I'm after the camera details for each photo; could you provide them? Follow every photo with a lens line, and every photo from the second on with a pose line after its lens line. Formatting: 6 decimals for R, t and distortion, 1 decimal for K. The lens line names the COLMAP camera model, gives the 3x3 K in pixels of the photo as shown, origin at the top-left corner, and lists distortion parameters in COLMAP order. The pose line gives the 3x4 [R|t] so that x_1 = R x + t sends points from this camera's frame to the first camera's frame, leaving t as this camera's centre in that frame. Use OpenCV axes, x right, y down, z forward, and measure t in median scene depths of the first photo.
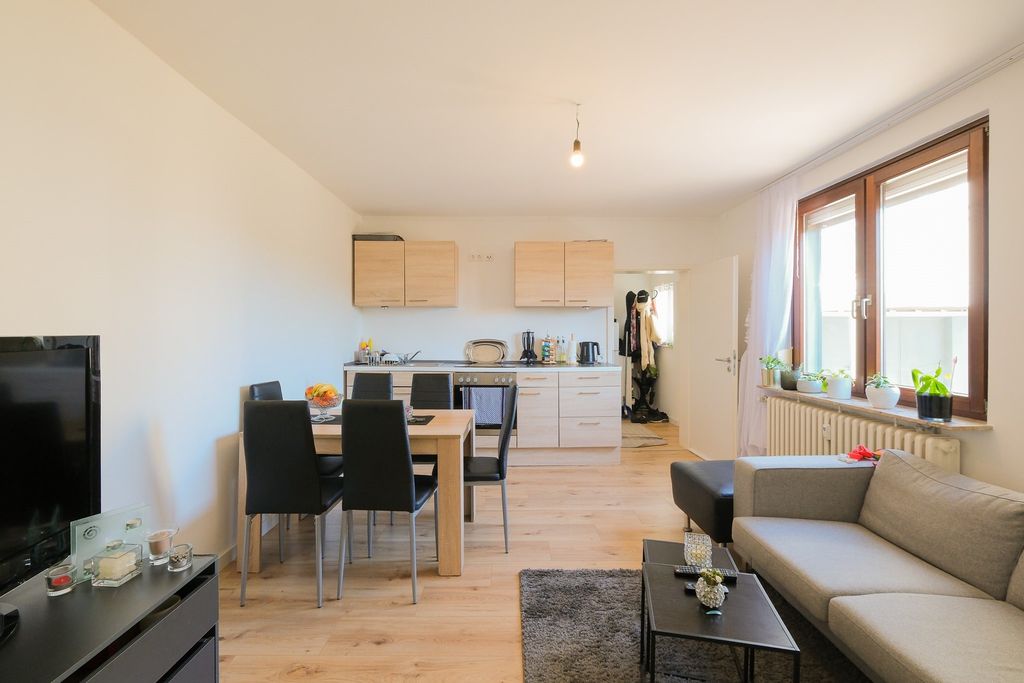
lens RADIAL K [[442.4, 0, 516.7], [0, 442.4, 339.7], [0, 0, 1]] dist [-0.002375, 0.000266]
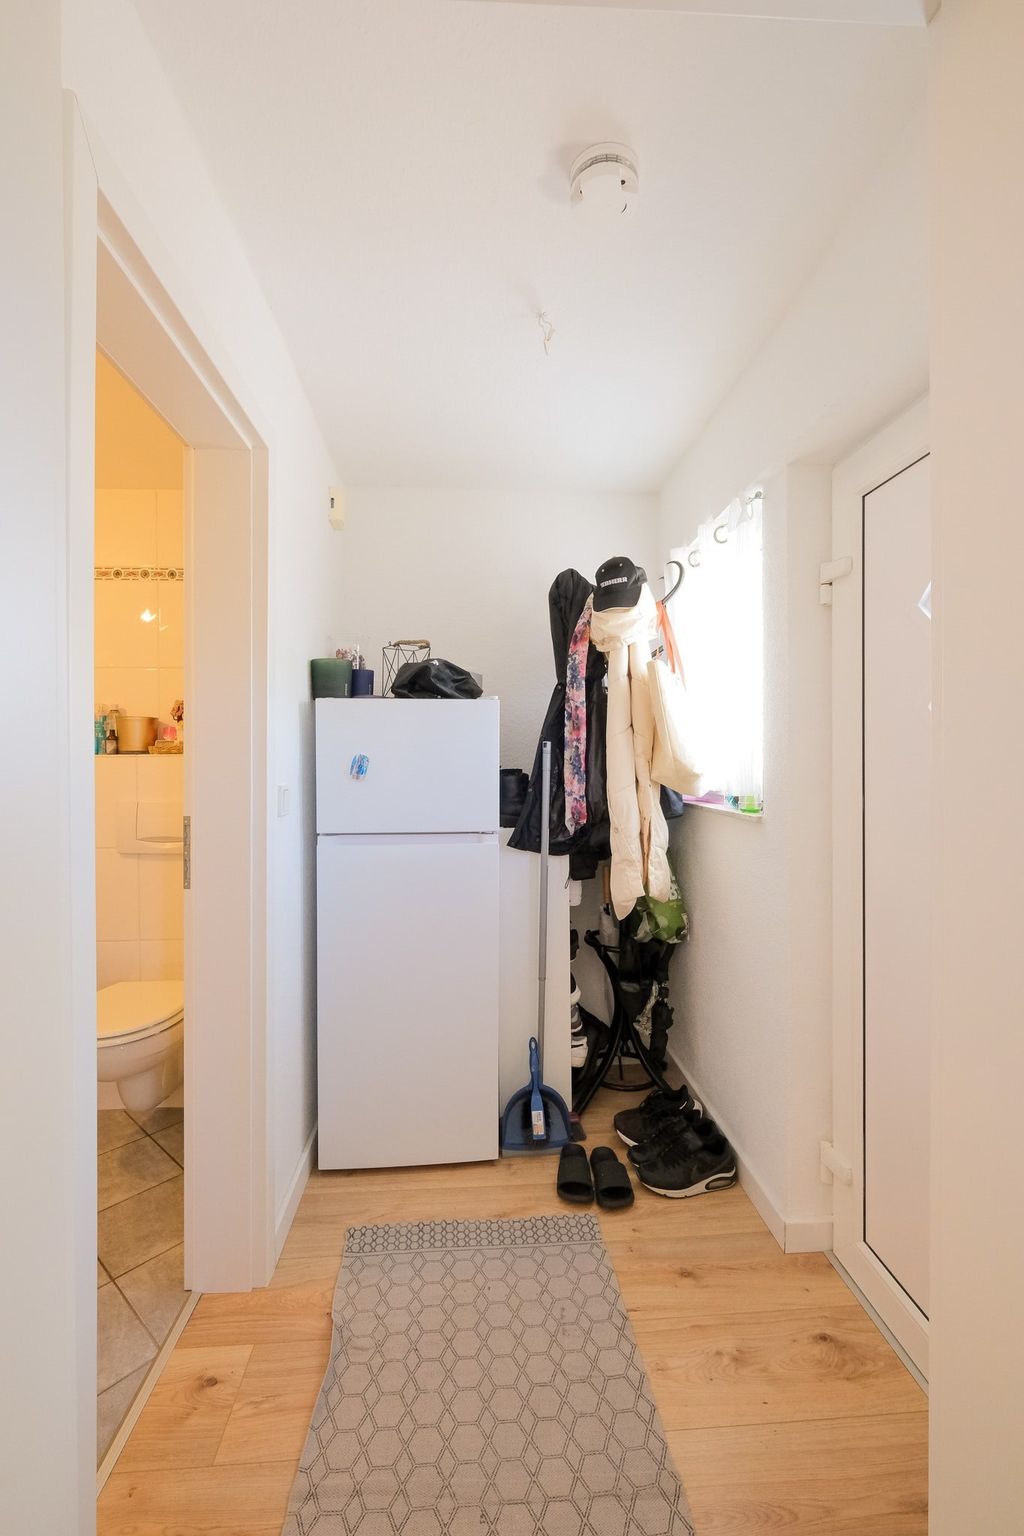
lens RADIAL K [[663.6, 0, 507.4], [0, 663.6, 757.0], [0, 0, 1]] dist [-0.002375, 0.000266]
pose [[0.998590, 0.000654, 0.053076, 0.222797], [0.000151, 0.999885, -0.015146, -0.005985], [-0.053080, 0.015133, 0.998476, 0.706007]]
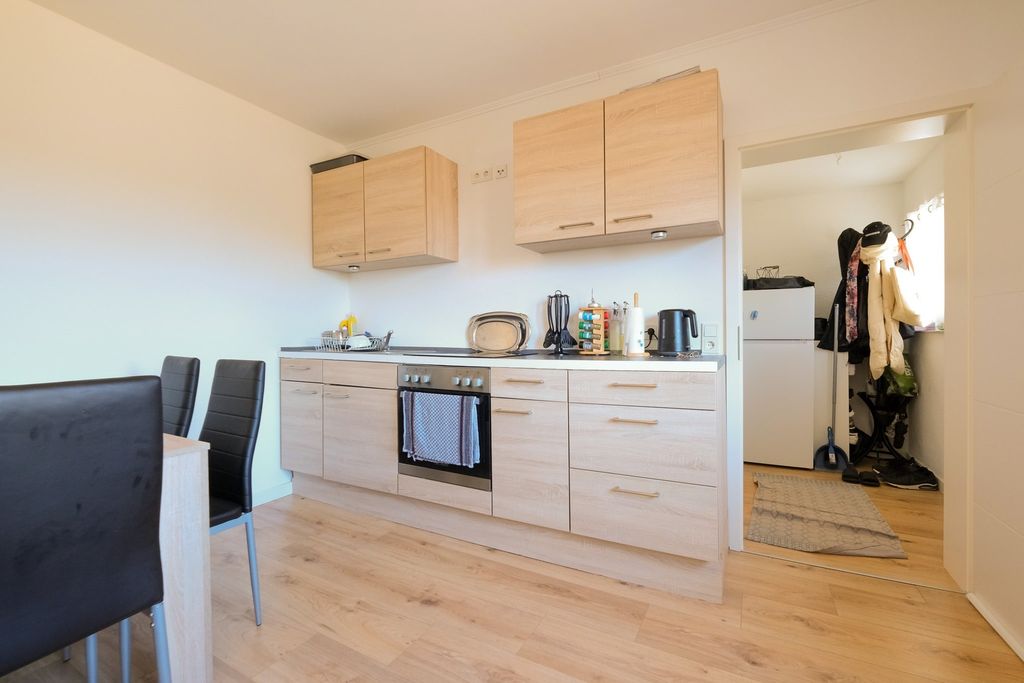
lens RADIAL K [[442.4, 0, 516.6], [0, 442.4, 340.2], [0, 0, 1]] dist [-0.002375, 0.000266]
pose [[0.875353, 0.000854, -0.483484, 0.178635], [-0.003206, 0.999987, -0.004040, 0.029150], [0.483474, 0.005086, 0.875344, 0.374944]]
